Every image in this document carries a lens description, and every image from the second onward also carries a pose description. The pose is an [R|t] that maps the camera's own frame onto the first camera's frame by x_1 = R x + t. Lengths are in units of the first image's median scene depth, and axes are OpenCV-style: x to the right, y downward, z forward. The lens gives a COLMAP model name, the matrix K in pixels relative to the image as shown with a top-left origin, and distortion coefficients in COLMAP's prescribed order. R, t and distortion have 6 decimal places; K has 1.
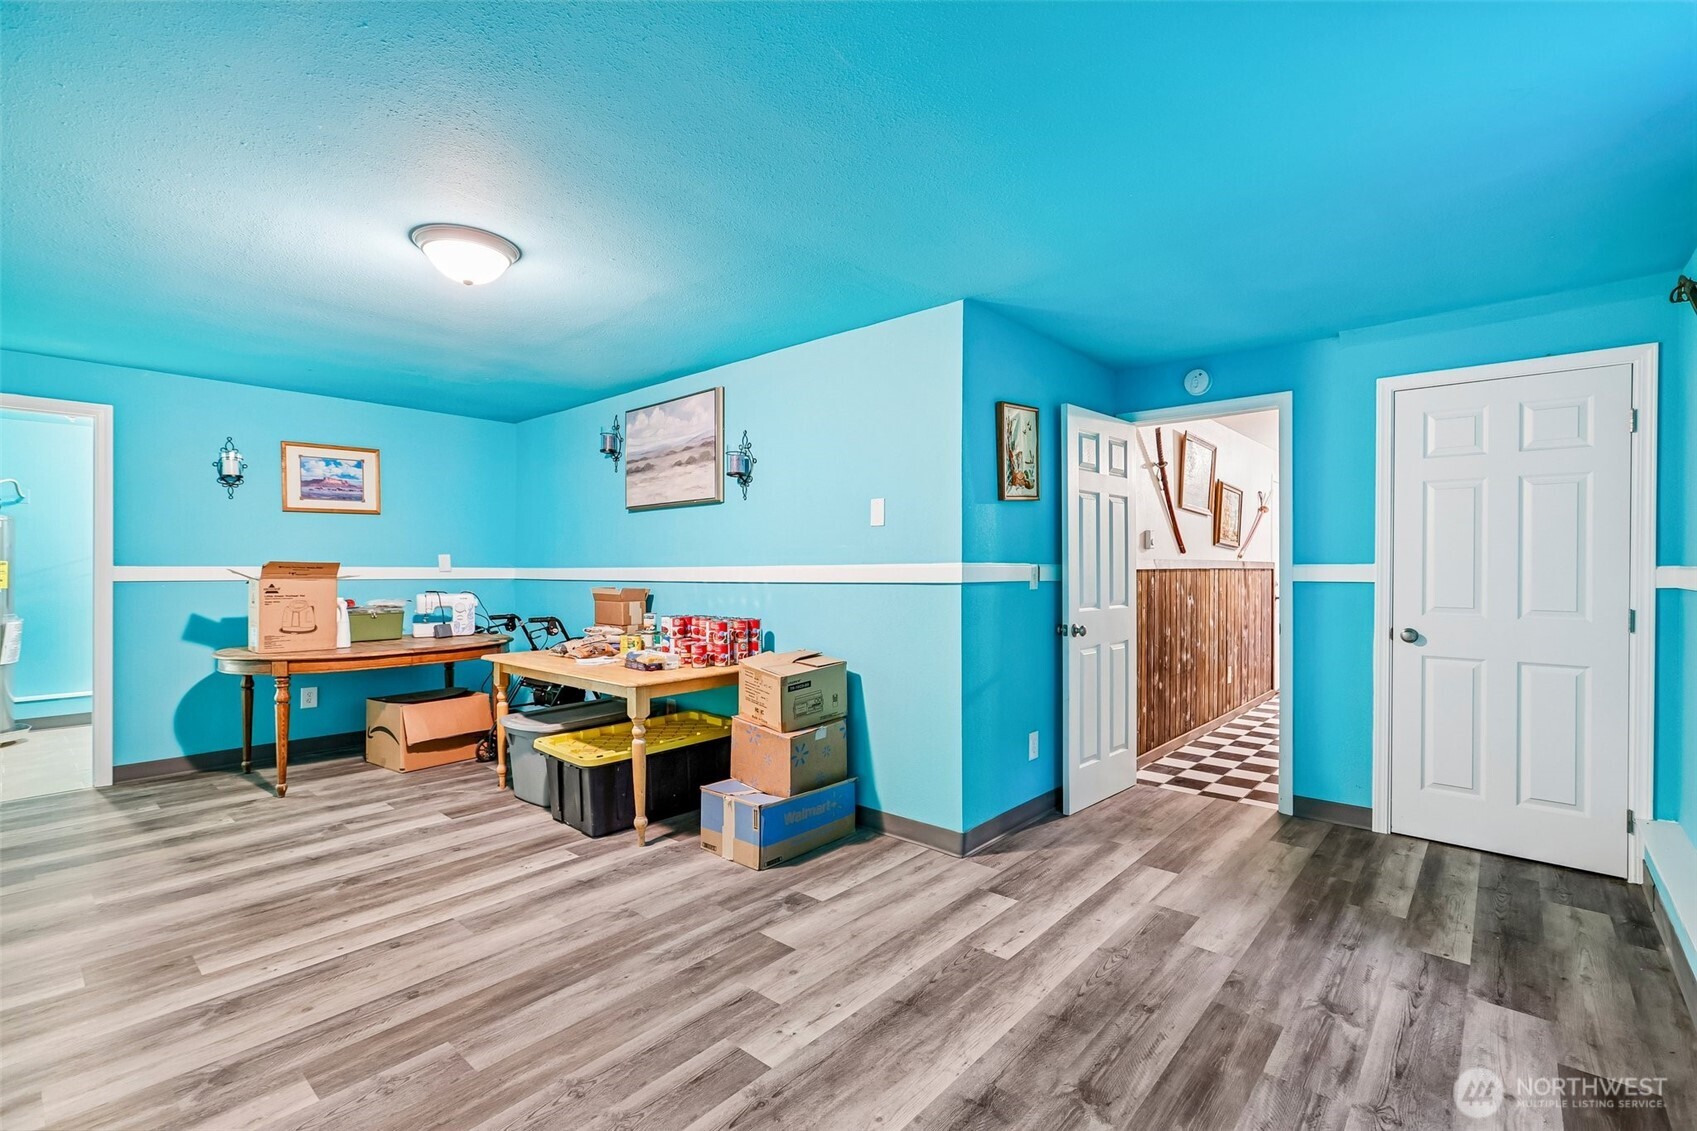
lens RADIAL K [[751.4, 0, 864.0], [0, 751.4, 568.6], [0, 0, 1]] dist [-0.001598, 0.001054]
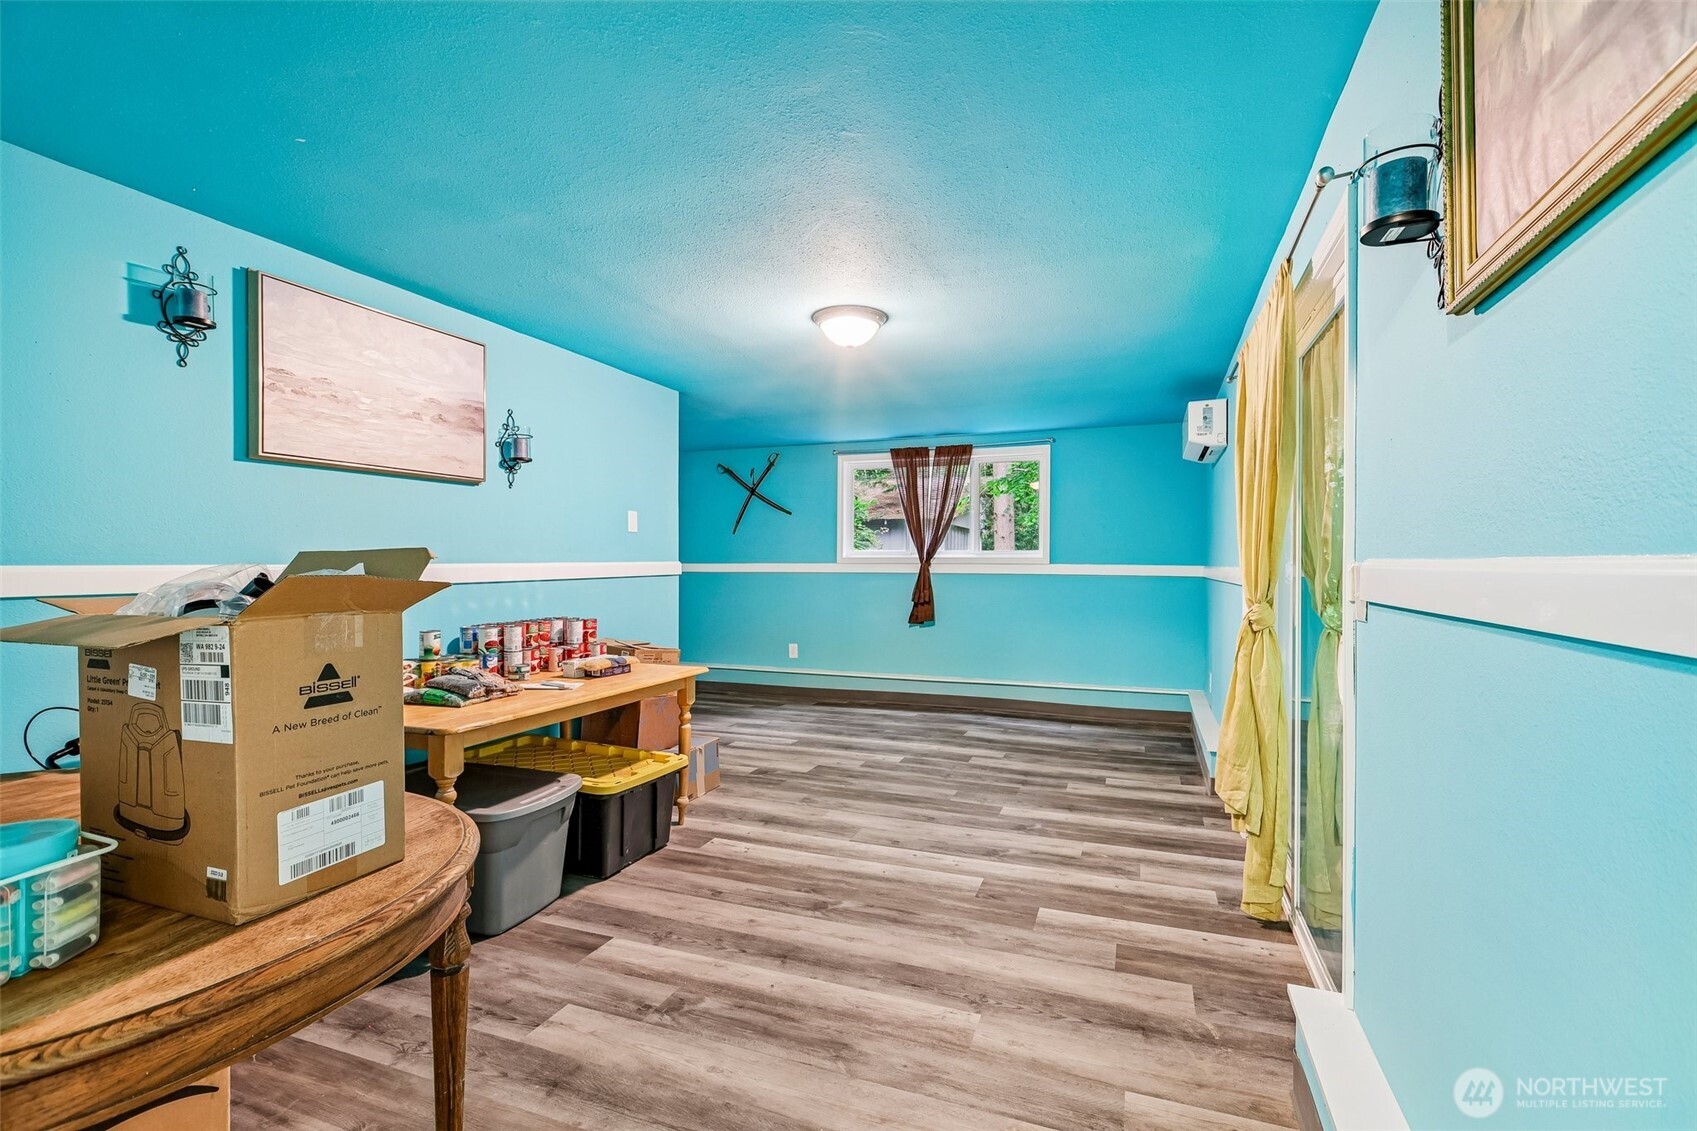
lens RADIAL K [[751.4, 0, 854.8], [0, 751.4, 567.0], [0, 0, 1]] dist [-0.001598, 0.001054]
pose [[-0.341319, -0.003154, 0.939942, -1.823786], [0.000395, 0.999994, 0.003499, -0.002762], [-0.939948, 0.001565, -0.341315, 1.488969]]
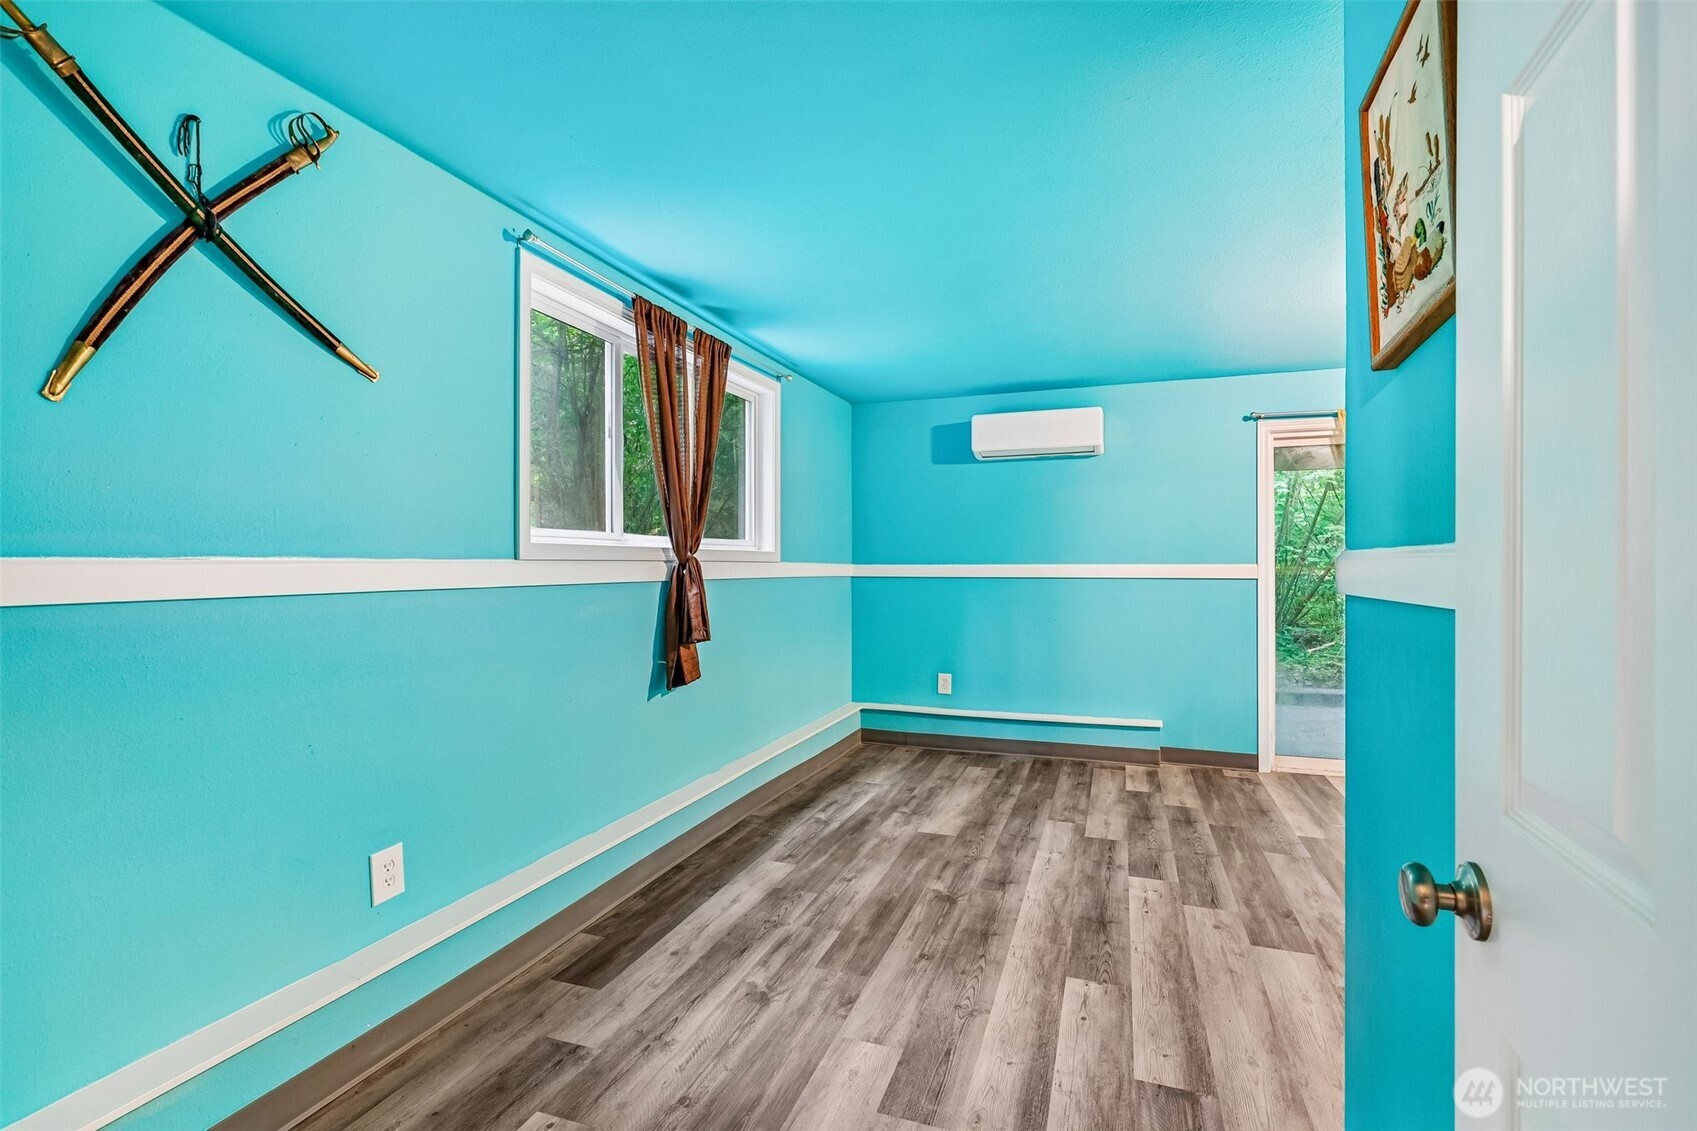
lens RADIAL K [[751.4, 0, 861.8], [0, 751.4, 568.4], [0, 0, 1]] dist [-0.001598, 0.001054]
pose [[-0.929848, 0.002501, -0.367936, 0.722179], [-0.000328, 0.999971, 0.007626, -0.002274], [0.367945, 0.007211, -0.929820, 1.652047]]
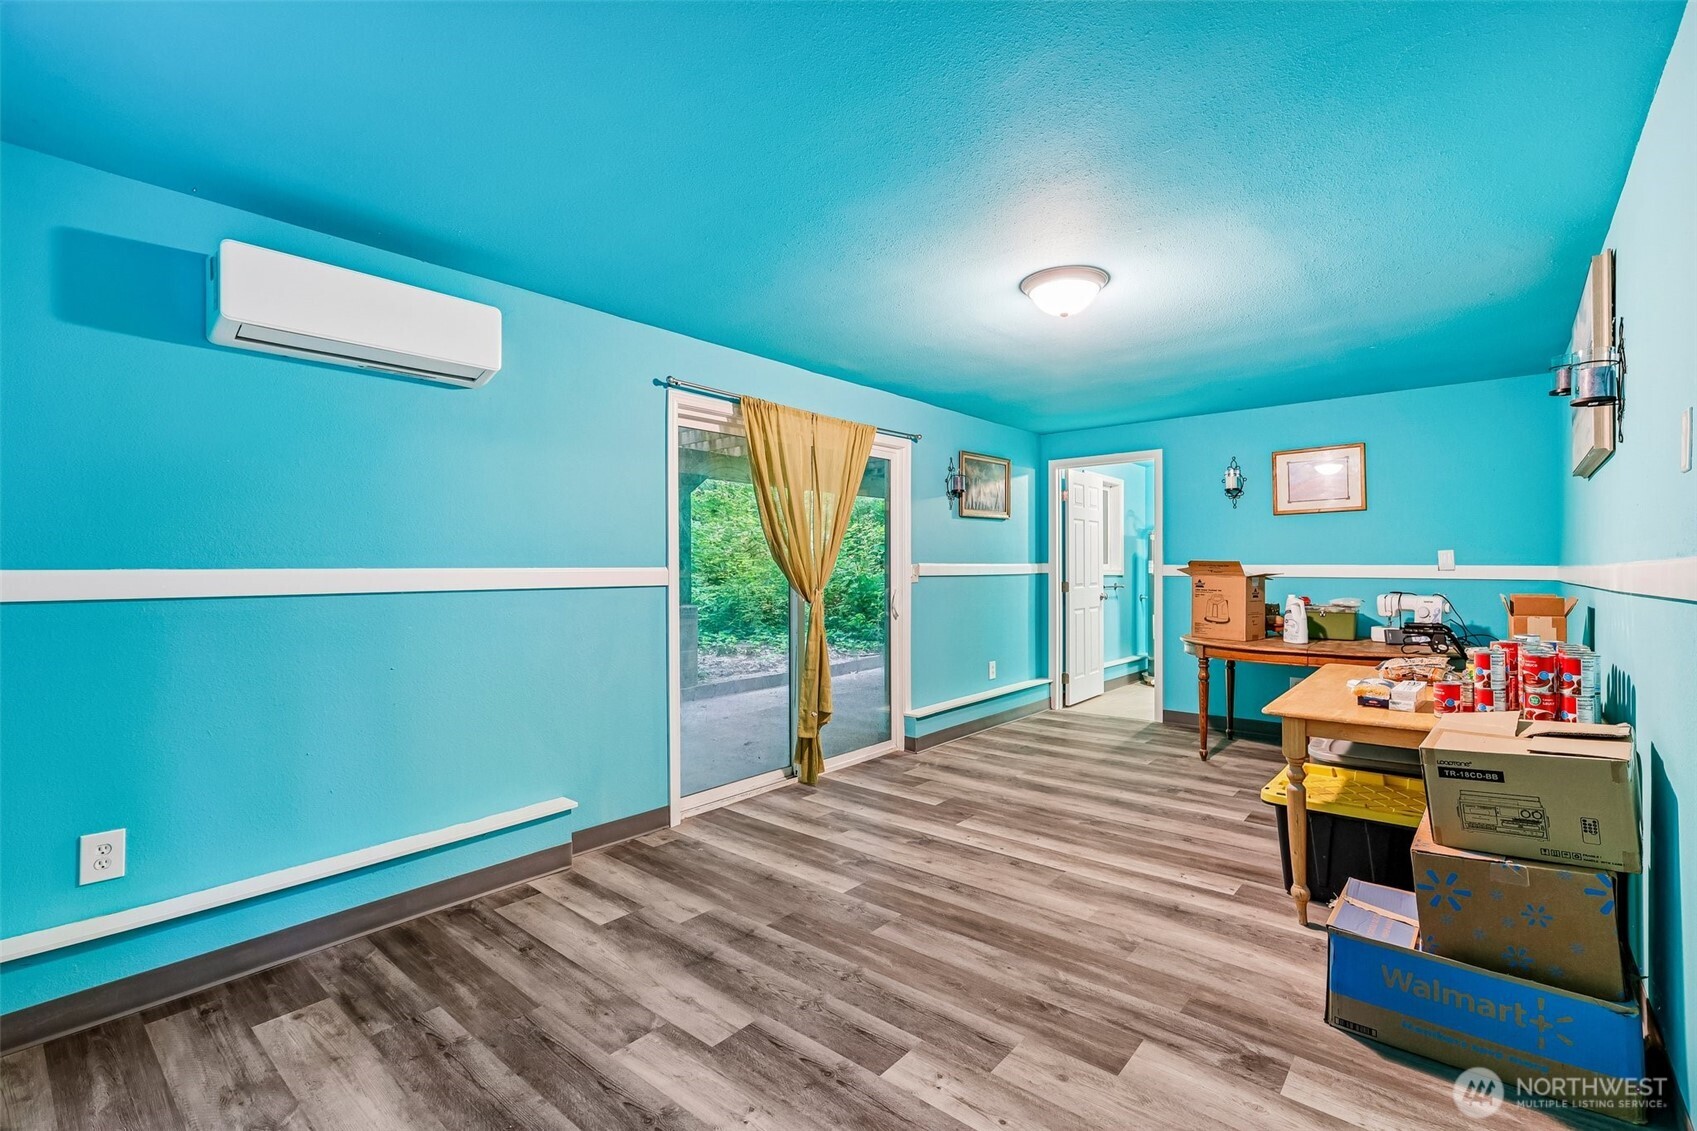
lens RADIAL K [[751.4, 0, 856.9], [0, 751.4, 563.0], [0, 0, 1]] dist [-0.001598, 0.001054]
pose [[0.013567, -0.004570, -0.999898, 0.625783], [0.000332, 0.999990, -0.004566, -0.000917], [0.999908, -0.000270, 0.013569, 0.694925]]
